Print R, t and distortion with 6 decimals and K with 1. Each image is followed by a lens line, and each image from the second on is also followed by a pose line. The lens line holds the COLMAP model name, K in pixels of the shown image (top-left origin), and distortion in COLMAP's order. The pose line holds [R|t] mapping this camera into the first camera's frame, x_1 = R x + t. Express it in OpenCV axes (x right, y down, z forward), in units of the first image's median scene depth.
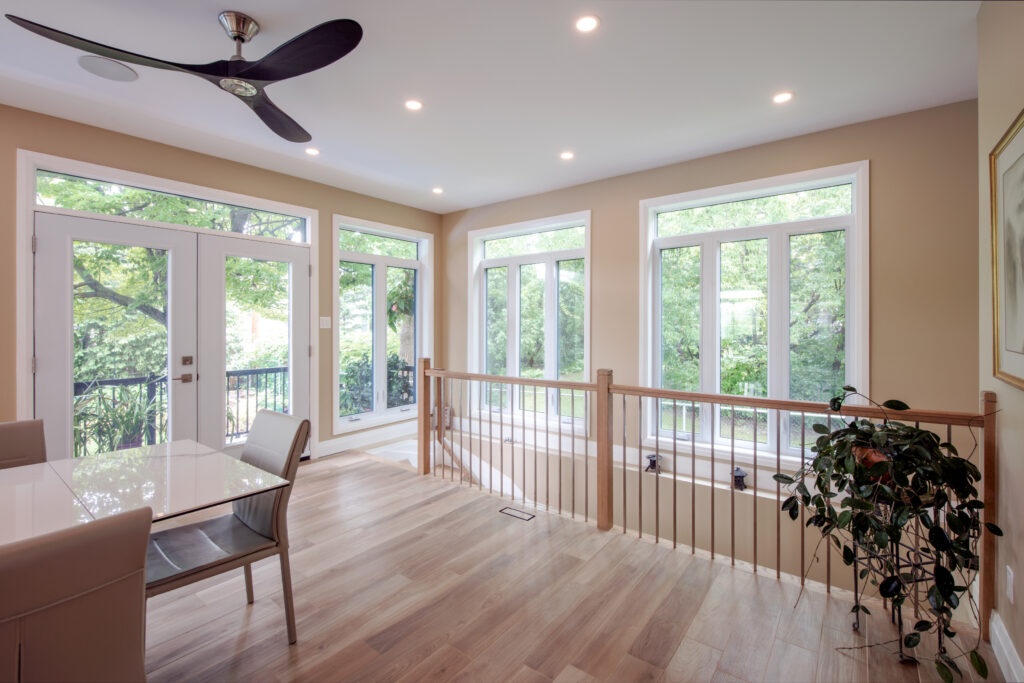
lens RADIAL K [[458.6, 0, 499.9], [0, 458.6, 324.7], [0, 0, 1]] dist [-0.004905, -0.000201]
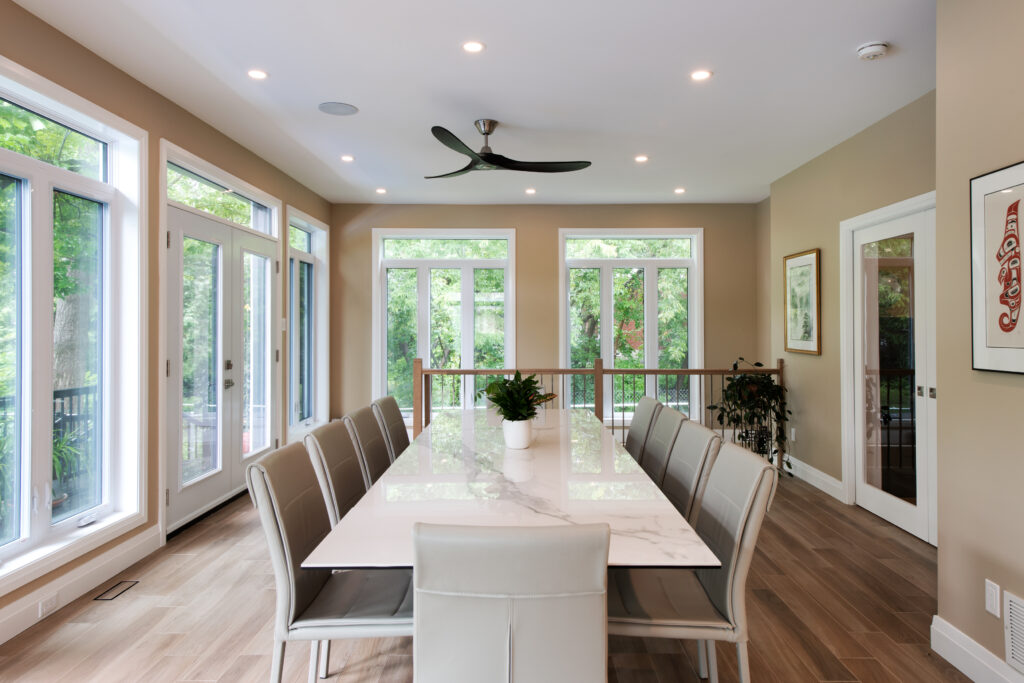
lens RADIAL K [[739.0, 0, 512.6], [0, 739.0, 337.0], [0, 0, 1]] dist [0.012240, 0.000539]
pose [[0.770755, -0.002705, 0.637126, -0.995702], [-0.005282, 0.999929, 0.010636, 0.002192], [-0.637109, -0.011563, 0.770687, -0.431359]]
